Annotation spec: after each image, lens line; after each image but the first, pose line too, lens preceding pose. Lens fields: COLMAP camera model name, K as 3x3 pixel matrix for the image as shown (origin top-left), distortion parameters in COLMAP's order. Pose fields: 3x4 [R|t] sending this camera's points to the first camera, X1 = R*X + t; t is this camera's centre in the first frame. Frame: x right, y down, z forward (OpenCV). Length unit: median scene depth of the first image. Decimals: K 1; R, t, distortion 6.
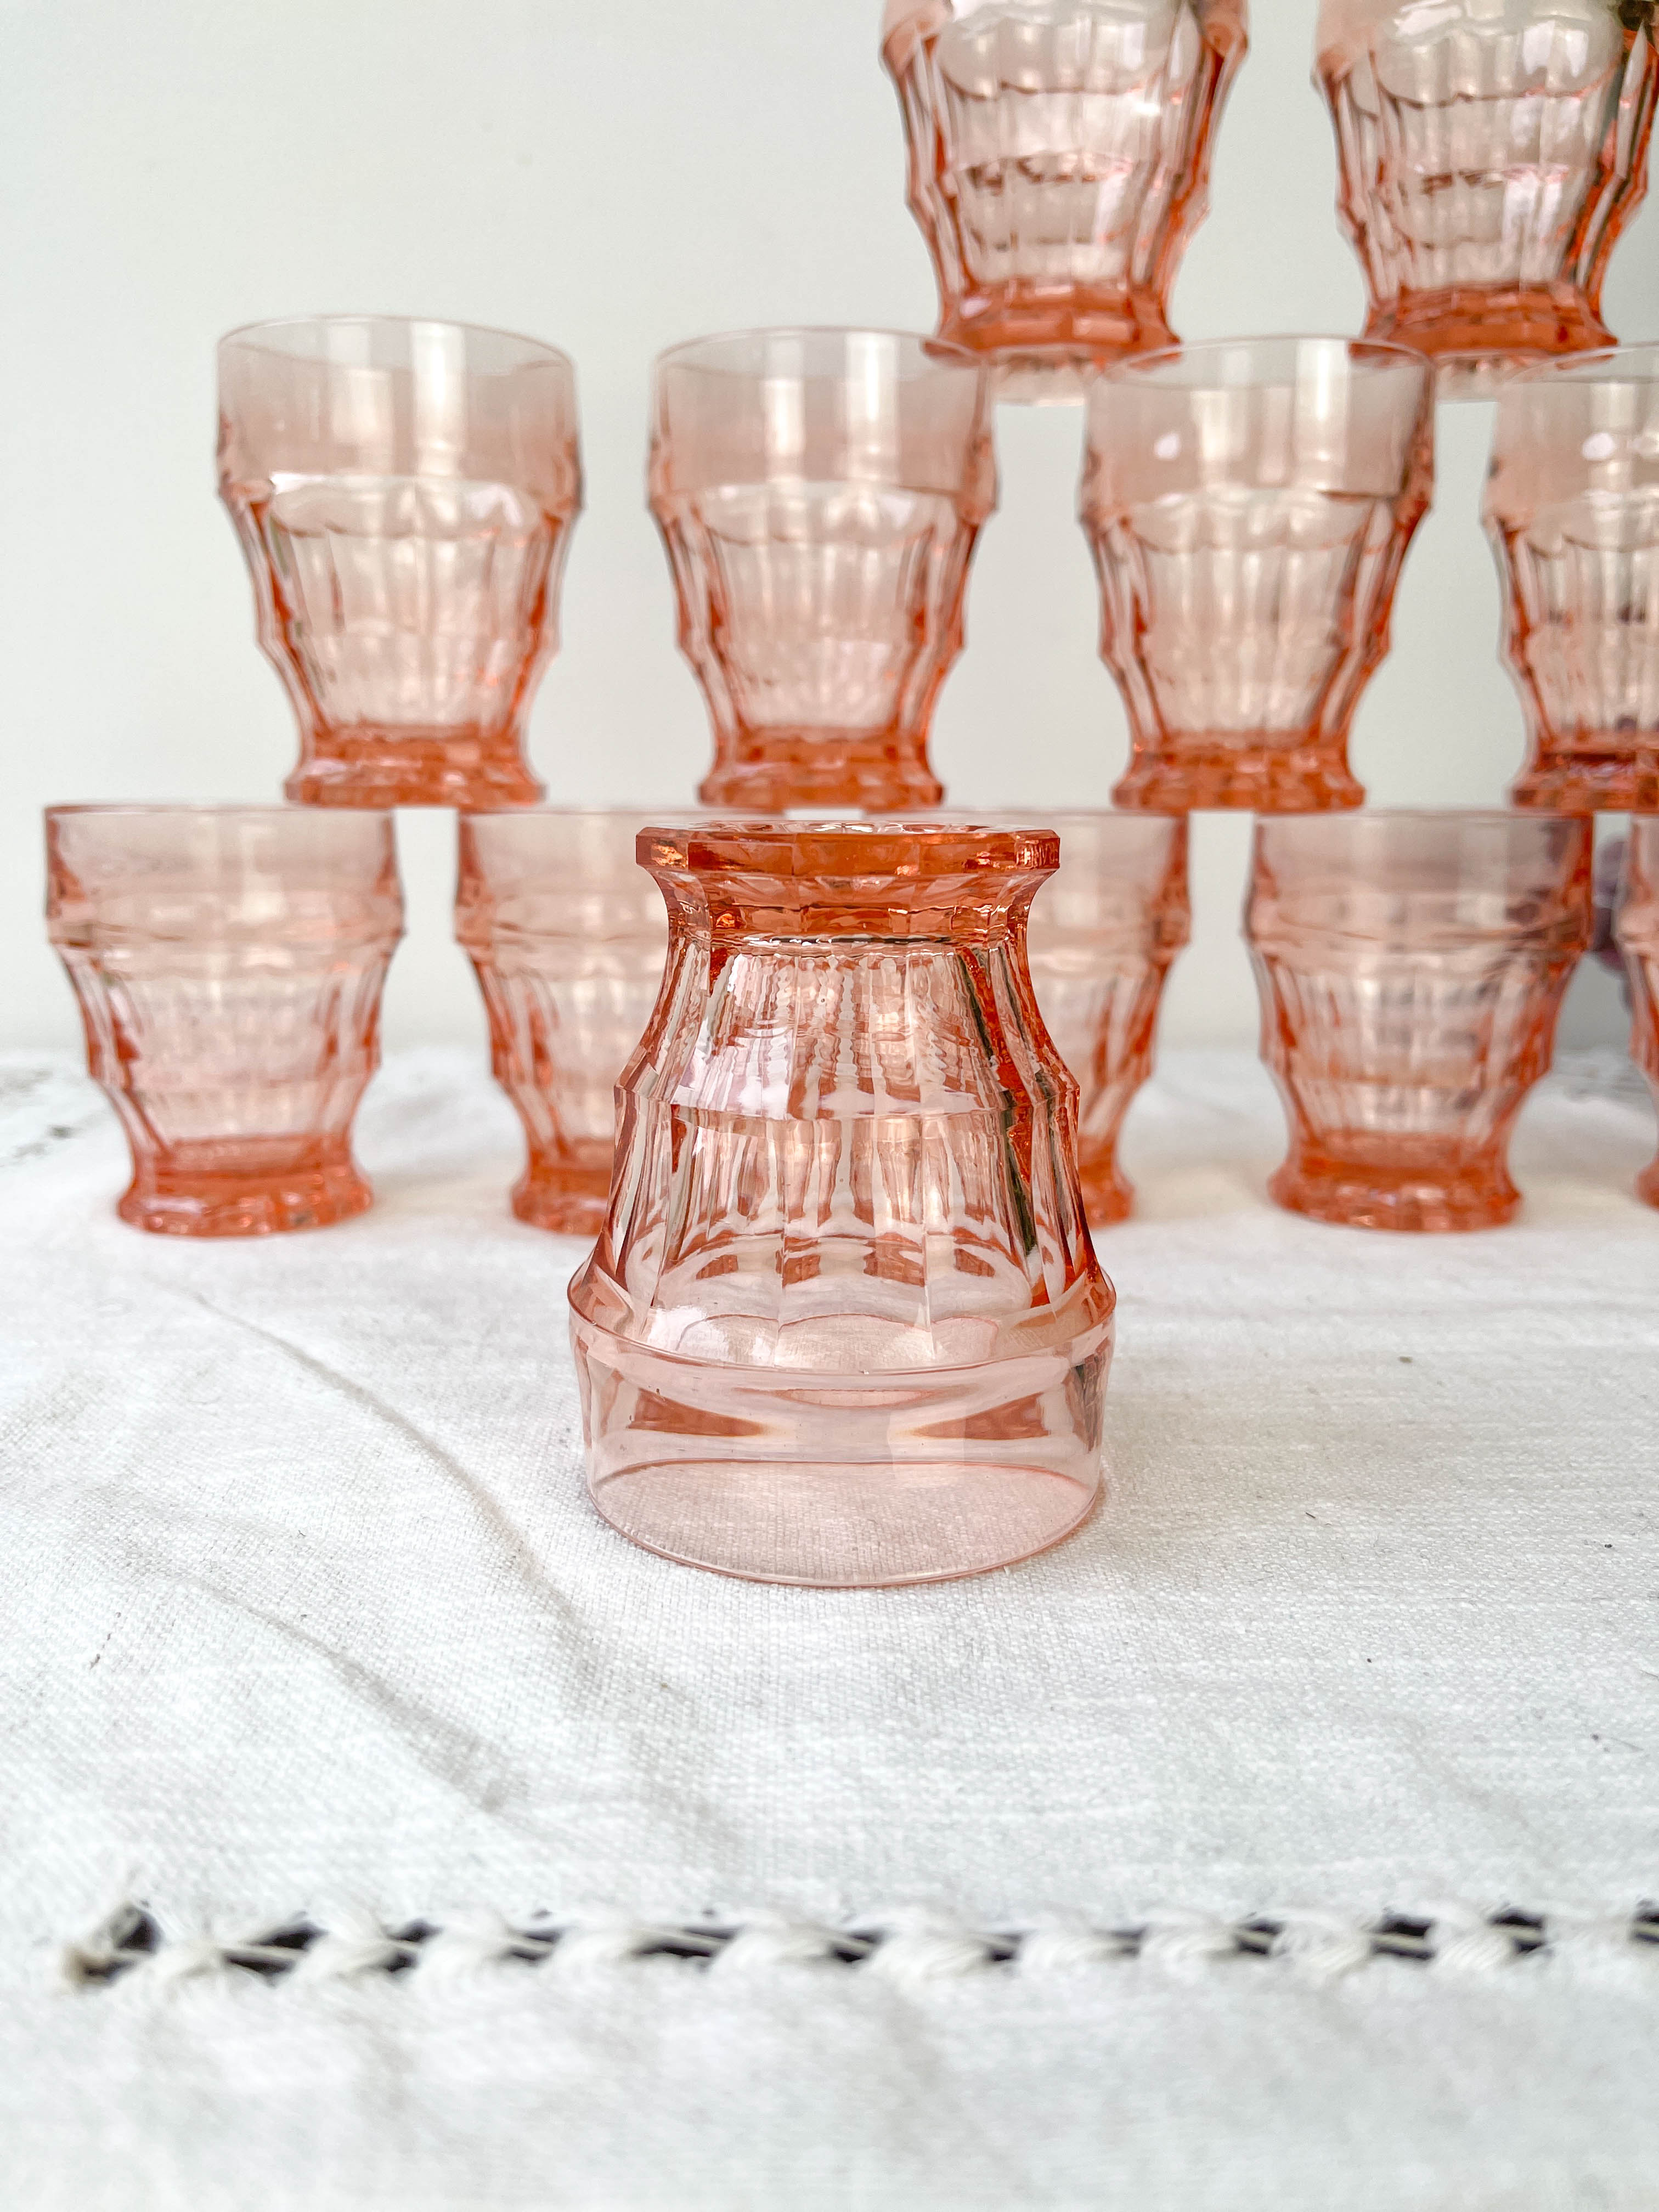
lens RADIAL K [[1719.8, 0, 831.7], [0, 1719.8, 1132.3], [0, 0, 1]] dist [0.010633, 0.004457]
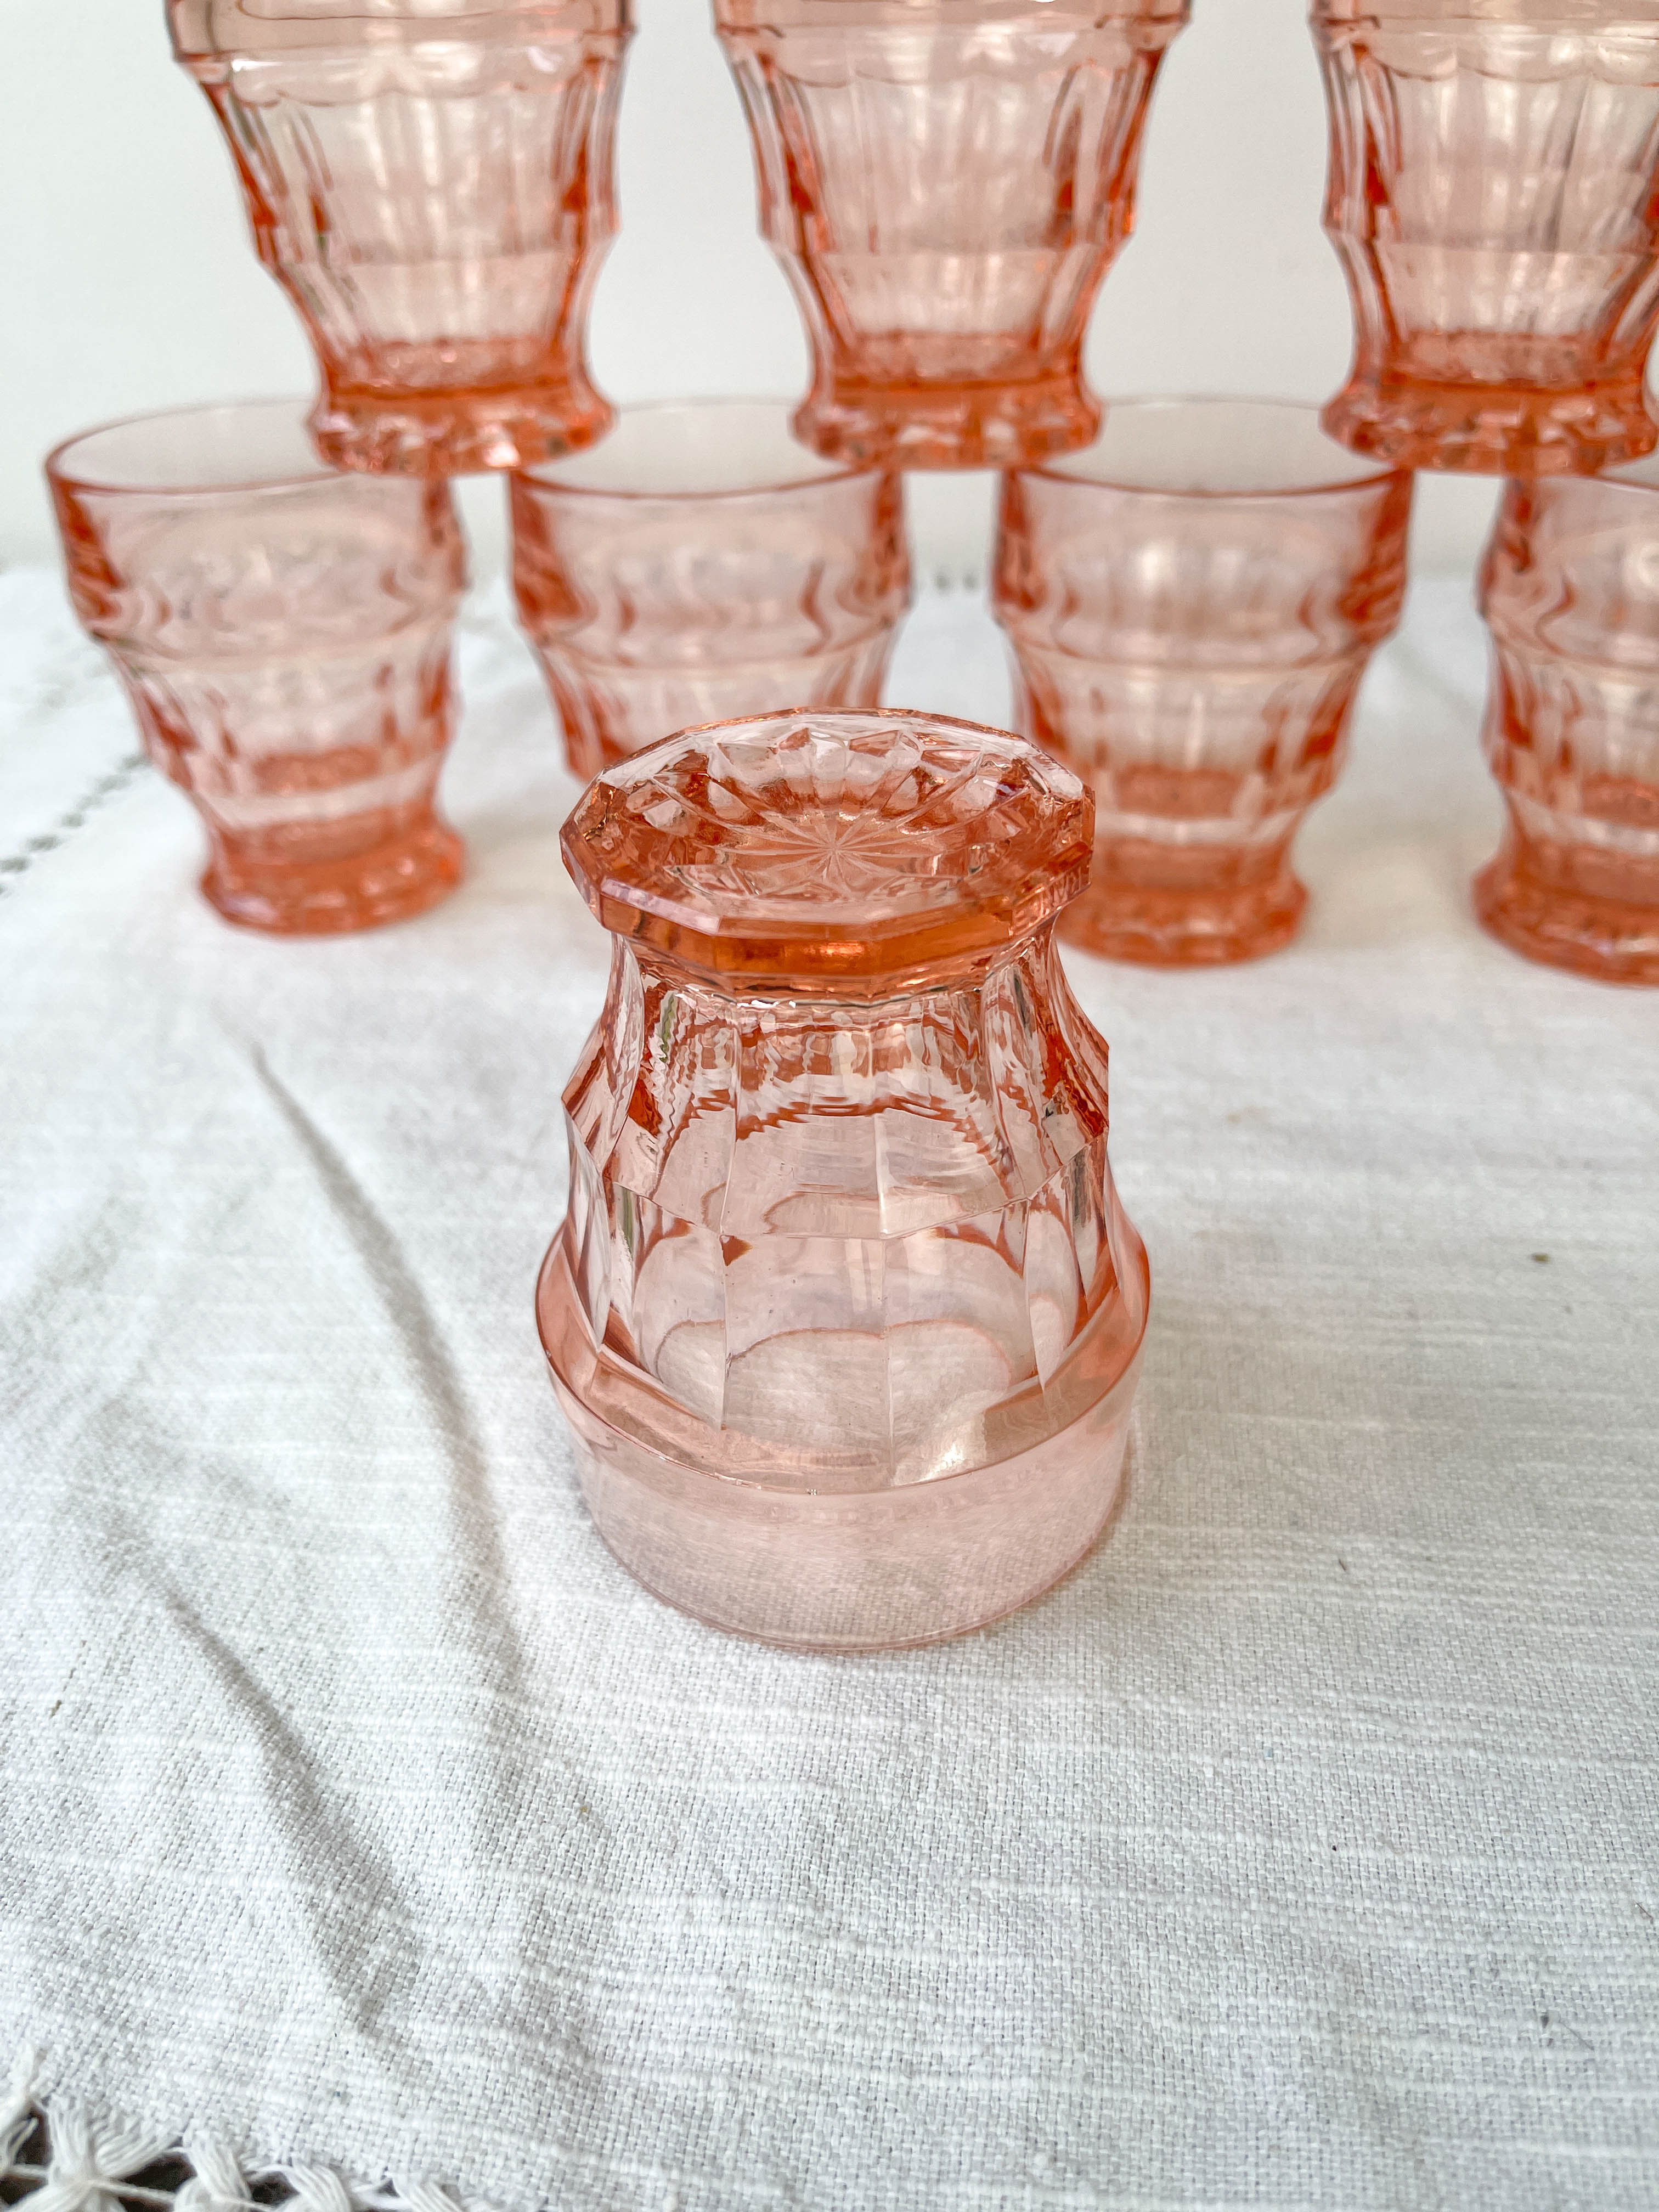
lens RADIAL K [[1743.0, 0, 829.5], [0, 1743.0, 1106.0], [0, 0, 1]] dist [0.000500, -0.002520]
pose [[0.986846, 0.058866, -0.150567, 0.120427], [0.002766, 0.925067, 0.379794, -0.308196], [0.161642, -0.375214, 0.912736, 0.188740]]
